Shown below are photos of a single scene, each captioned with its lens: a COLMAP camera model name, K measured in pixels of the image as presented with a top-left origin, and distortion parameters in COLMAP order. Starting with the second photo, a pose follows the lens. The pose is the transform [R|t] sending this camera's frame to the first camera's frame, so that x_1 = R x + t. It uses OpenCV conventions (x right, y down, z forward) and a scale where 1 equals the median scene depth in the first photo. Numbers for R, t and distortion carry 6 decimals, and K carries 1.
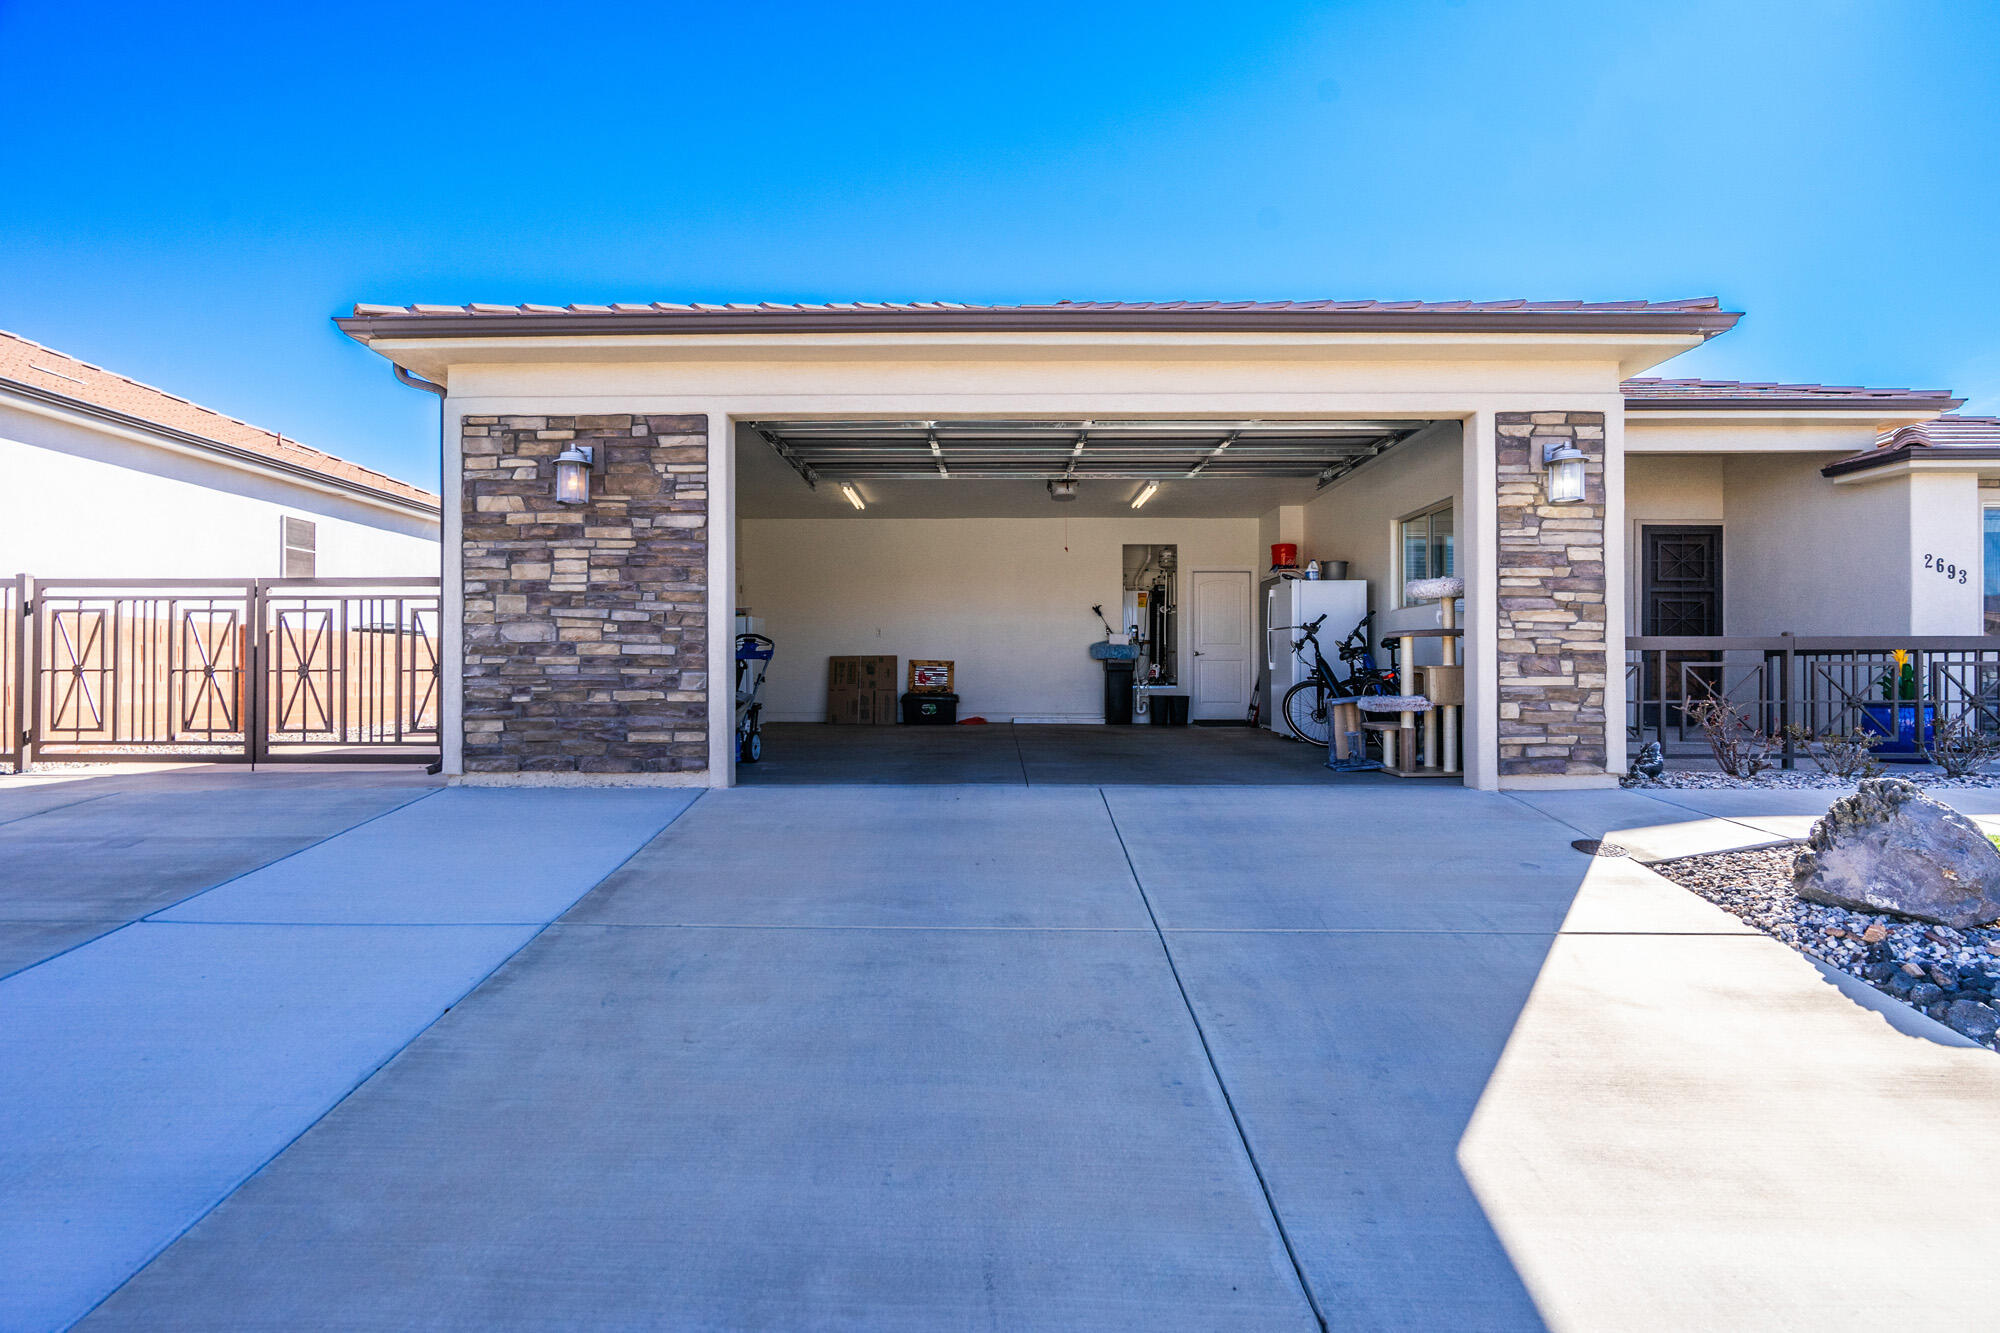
lens RADIAL K [[904.6, 0, 992.3], [0, 904.6, 667.3], [0, 0, 1]] dist [-0.007632, 0.004231]
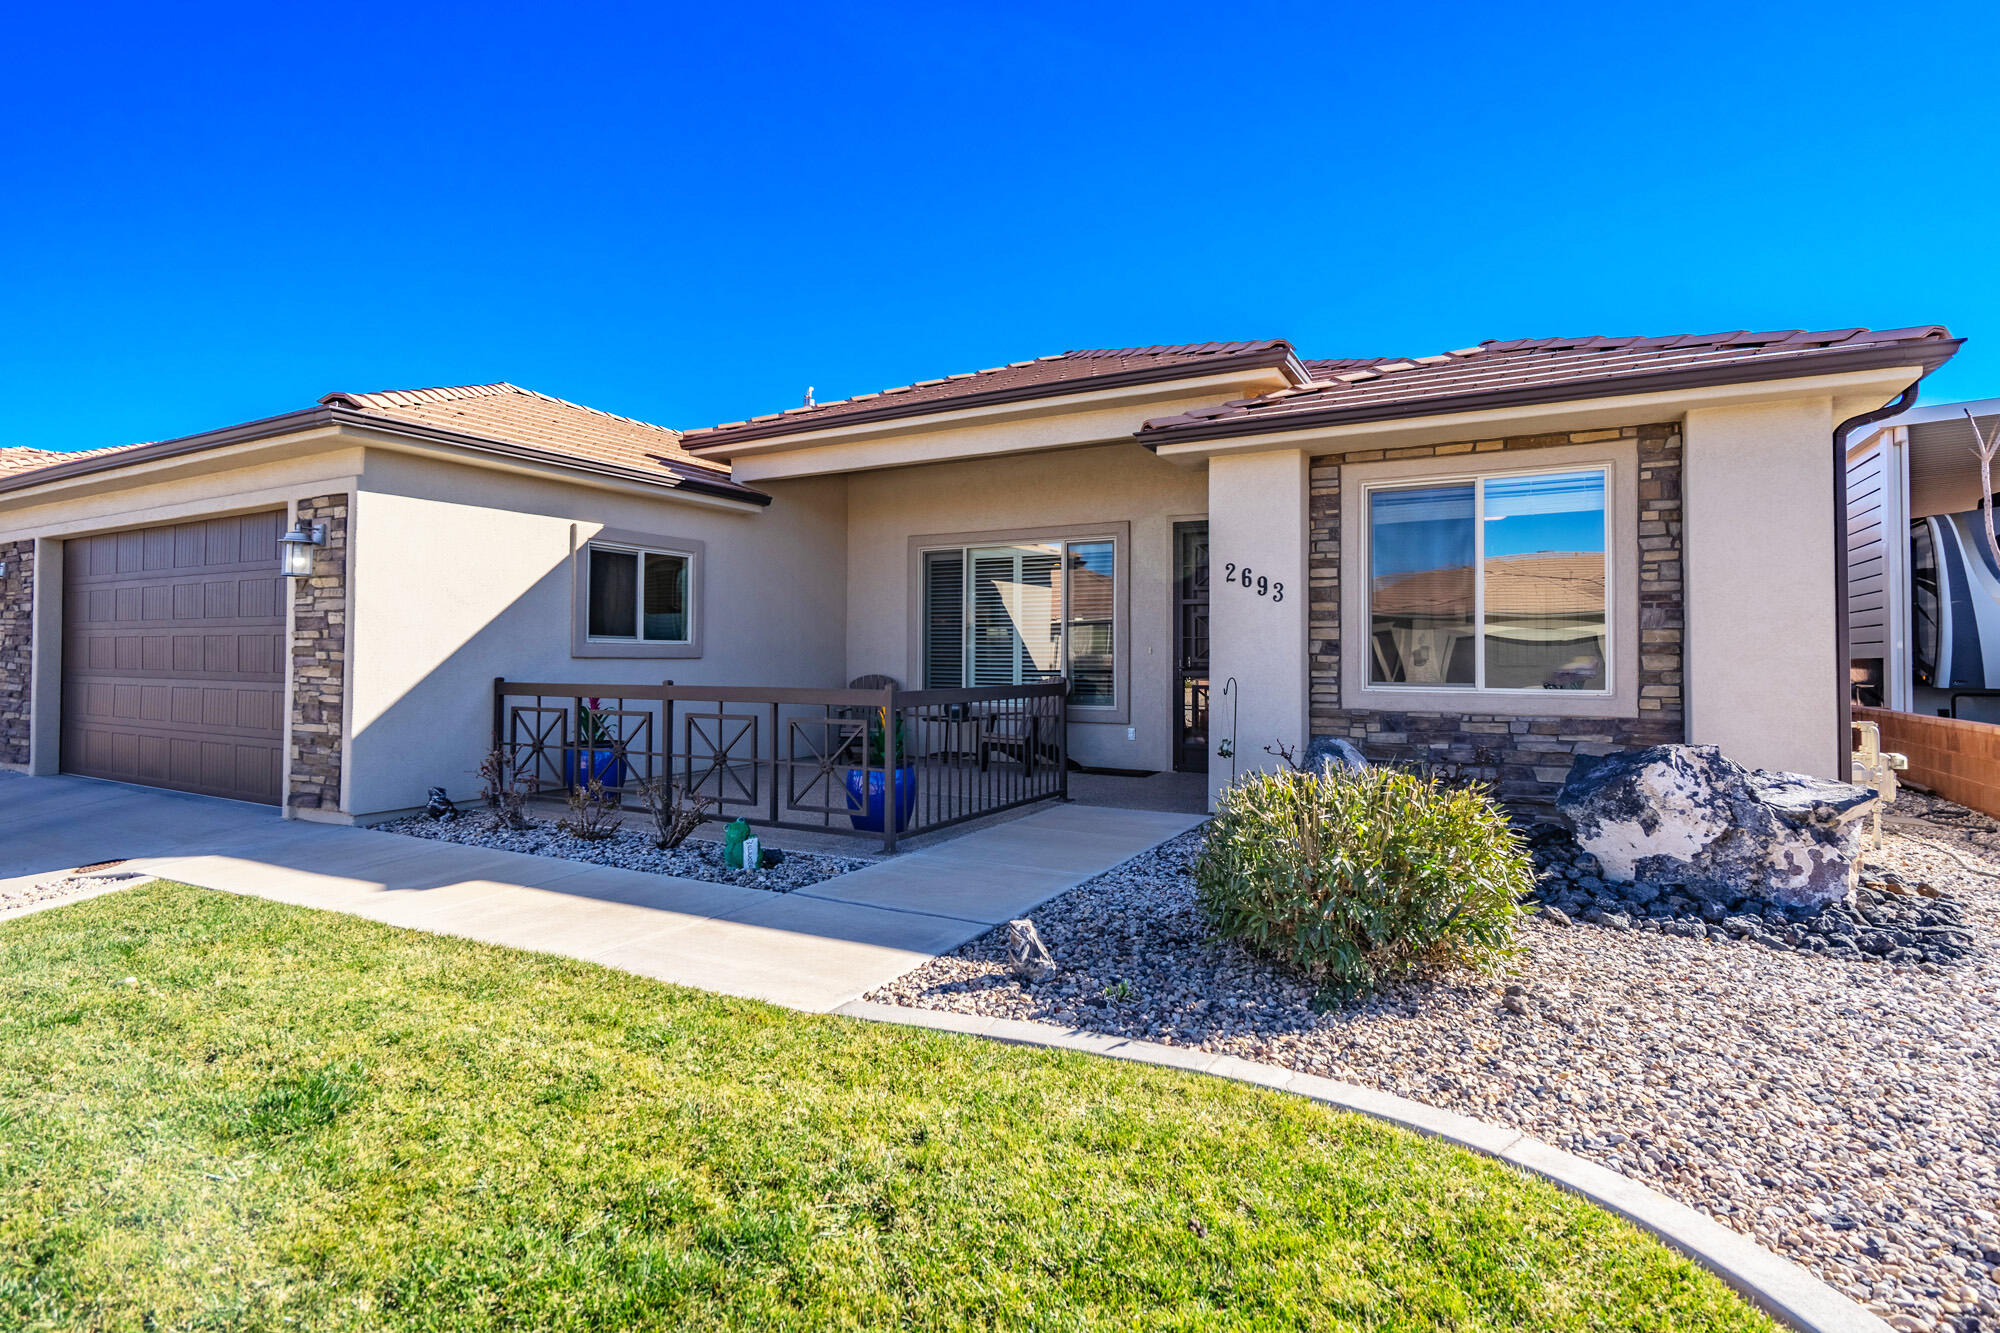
lens RADIAL K [[982.6, 0, 997.5], [0, 982.6, 622.9], [0, 0, 1]] dist [0.002965, 0.001021]
pose [[0.886727, -0.016962, -0.461983, 1.917935], [0.002822, 0.999507, -0.031280, -0.079751], [0.462285, 0.026433, 0.886337, 0.301524]]
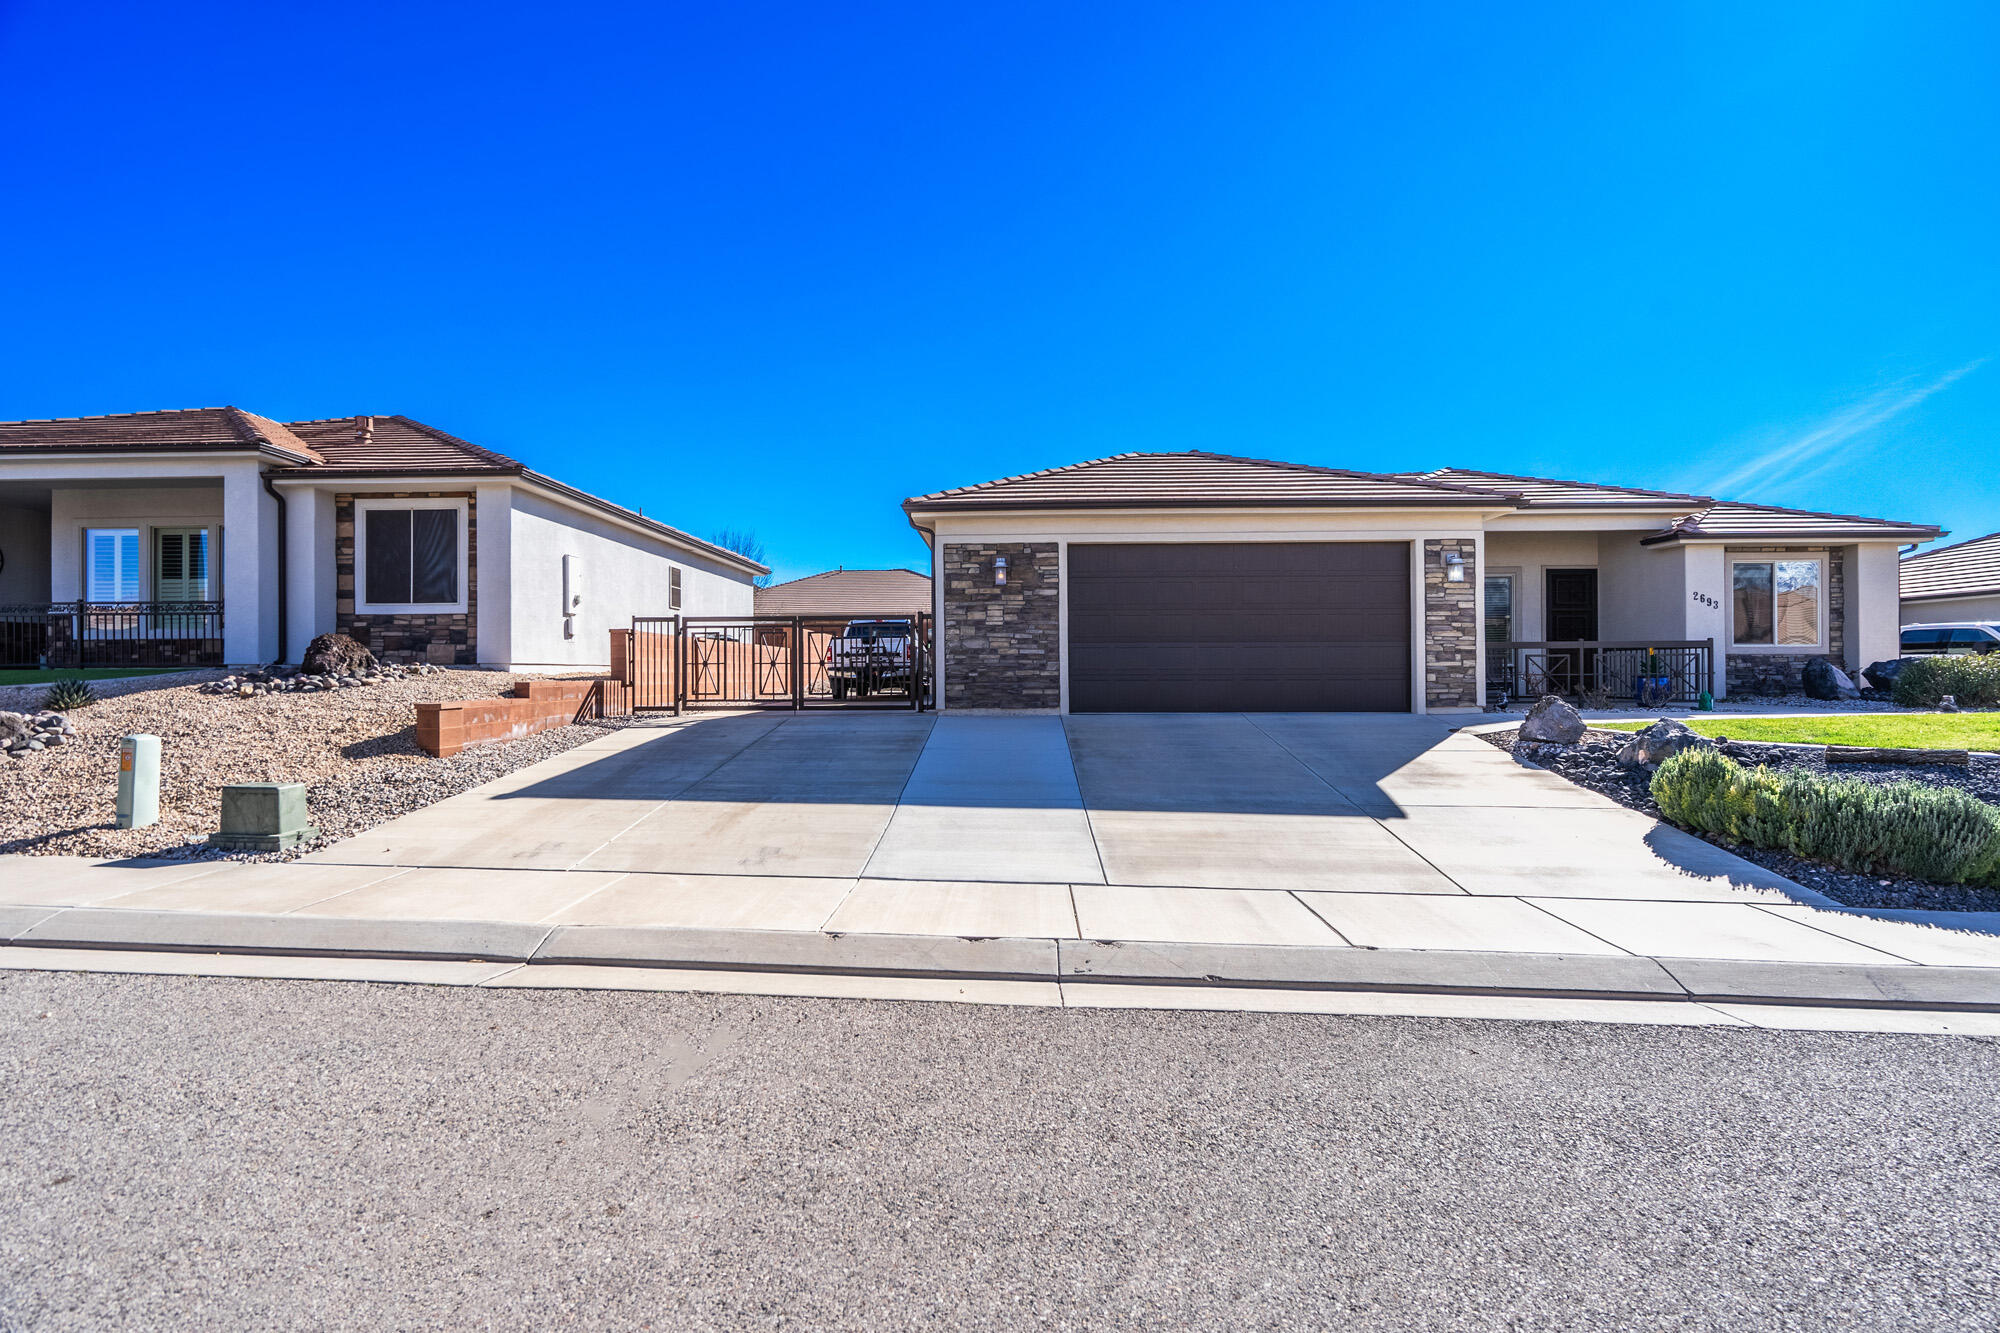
lens RADIAL K [[904.6, 0, 993.0], [0, 904.6, 664.6], [0, 0, 1]] dist [-0.007632, 0.004231]
pose [[0.999788, -0.005543, -0.019809, -0.430760], [0.005511, 0.999983, -0.001649, 0.014878], [0.019818, 0.001539, 0.999802, -1.173935]]
